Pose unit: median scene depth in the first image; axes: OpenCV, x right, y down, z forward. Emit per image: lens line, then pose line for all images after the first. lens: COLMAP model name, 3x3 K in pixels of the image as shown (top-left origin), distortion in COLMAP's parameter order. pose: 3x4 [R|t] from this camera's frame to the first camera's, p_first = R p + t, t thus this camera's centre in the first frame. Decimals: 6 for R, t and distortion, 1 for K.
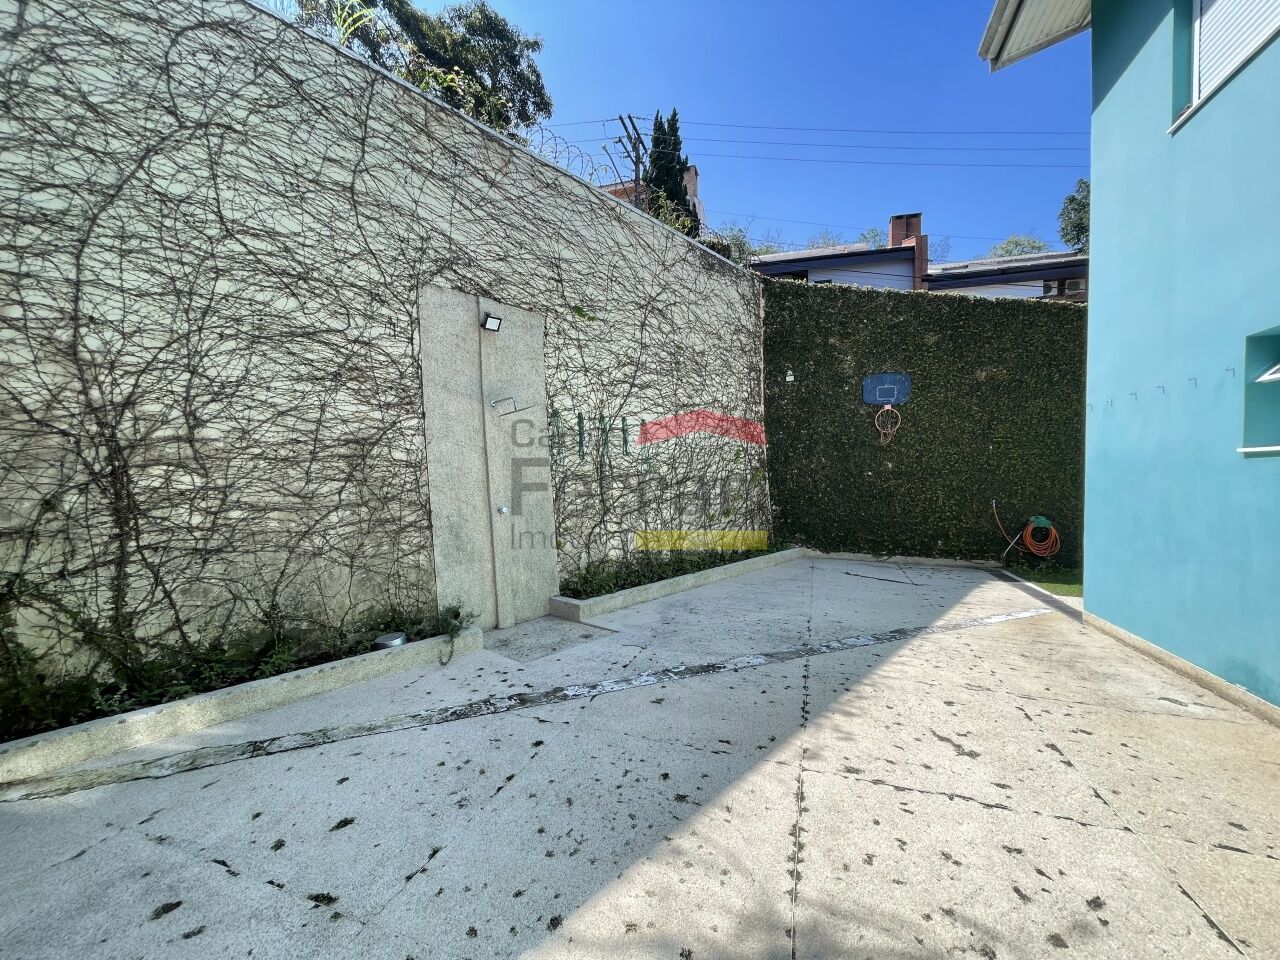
lens RADIAL K [[513.3, 0, 639.8], [0, 513.3, 481.7], [0, 0, 1]] dist [0.006927, -0.004690]
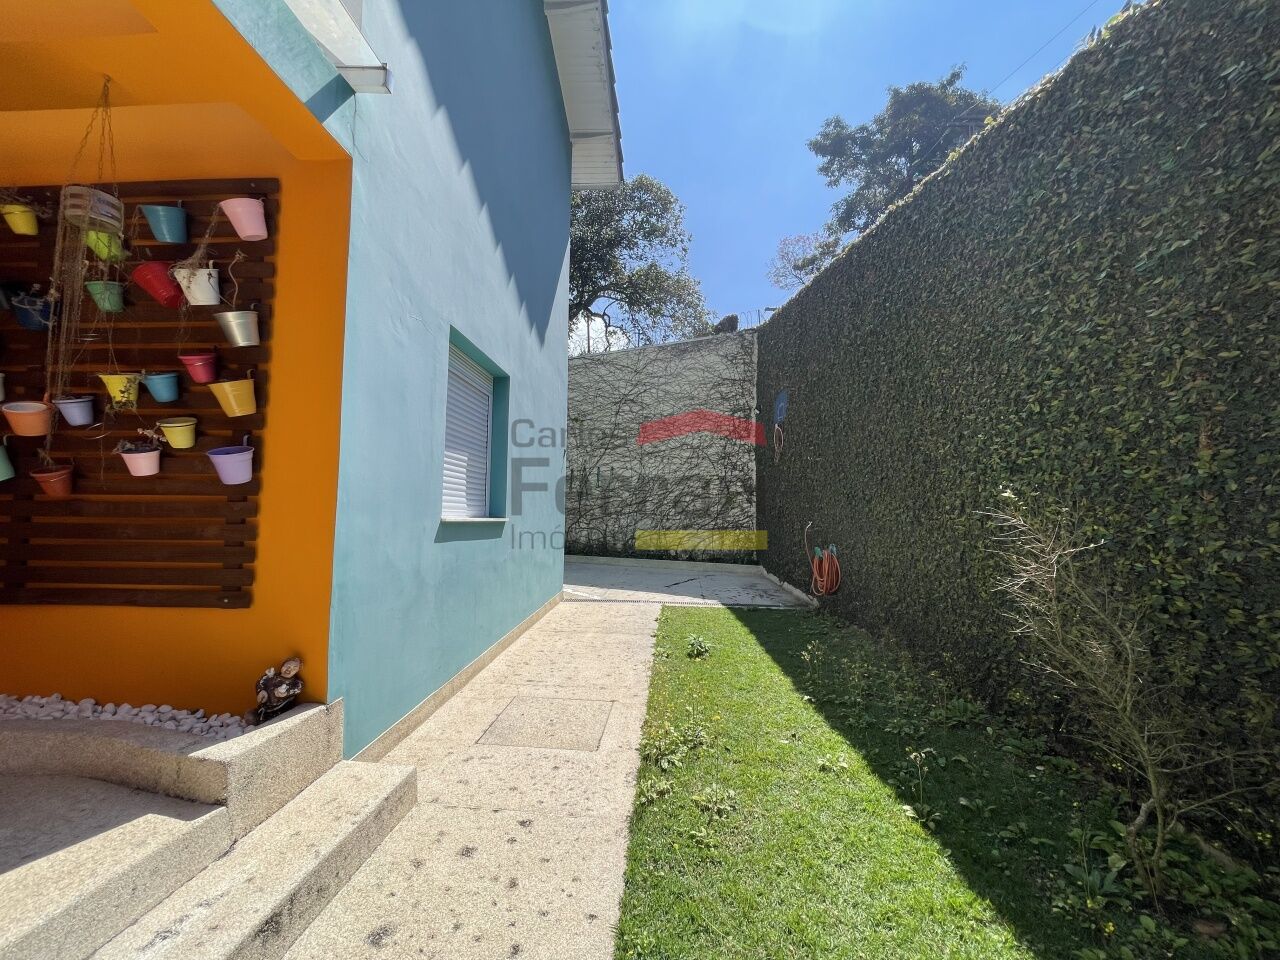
lens RADIAL K [[513.3, 0, 639.6], [0, 513.3, 486.3], [0, 0, 1]] dist [0.006927, -0.004690]
pose [[0.264722, -0.047721, -0.963143, 1.653161], [-0.033463, 0.997719, -0.058632, 0.043774], [0.963744, 0.047750, 0.262522, 0.606990]]
